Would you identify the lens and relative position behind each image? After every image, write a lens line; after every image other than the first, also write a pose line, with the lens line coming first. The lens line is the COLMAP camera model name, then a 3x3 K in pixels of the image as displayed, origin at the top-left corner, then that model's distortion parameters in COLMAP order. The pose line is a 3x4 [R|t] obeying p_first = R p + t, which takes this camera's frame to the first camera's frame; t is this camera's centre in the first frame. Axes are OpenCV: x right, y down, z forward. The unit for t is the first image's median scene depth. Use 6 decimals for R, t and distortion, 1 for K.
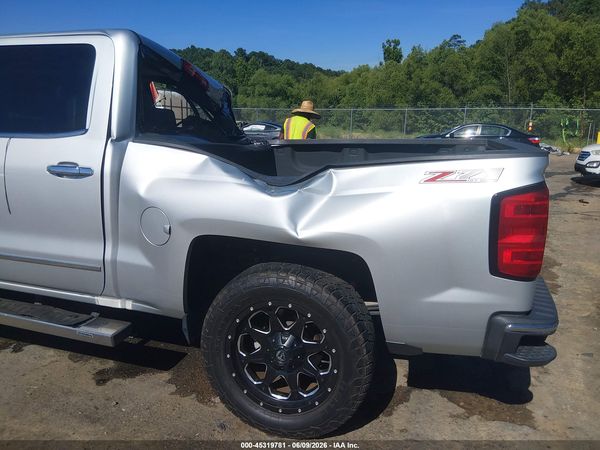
lens RADIAL K [[456.1, 0, 299.0], [0, 456.1, 226.6], [0, 0, 1]] dist [0.064957, -0.103380]
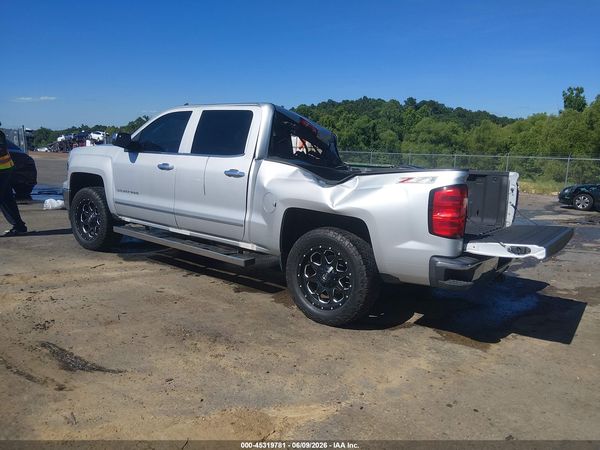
lens RADIAL K [[456.1, 0, 308.0], [0, 456.1, 232.1], [0, 0, 1]] dist [0.064957, -0.103380]
pose [[0.943870, 0.080687, -0.320310, 0.434643], [-0.107535, 0.991941, -0.067007, 0.217691], [0.312322, 0.097690, 0.944940, -0.705609]]
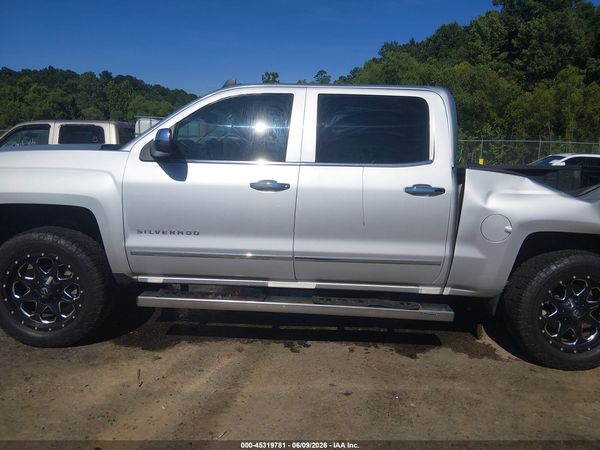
lens RADIAL K [[456.1, 0, 297.0], [0, 456.1, 226.0], [0, 0, 1]] dist [0.064957, -0.103380]
pose [[0.960994, -0.041385, 0.273454, -1.191452], [0.056703, 0.997220, -0.048351, 0.023999], [-0.270692, 0.061971, 0.960669, -0.171364]]
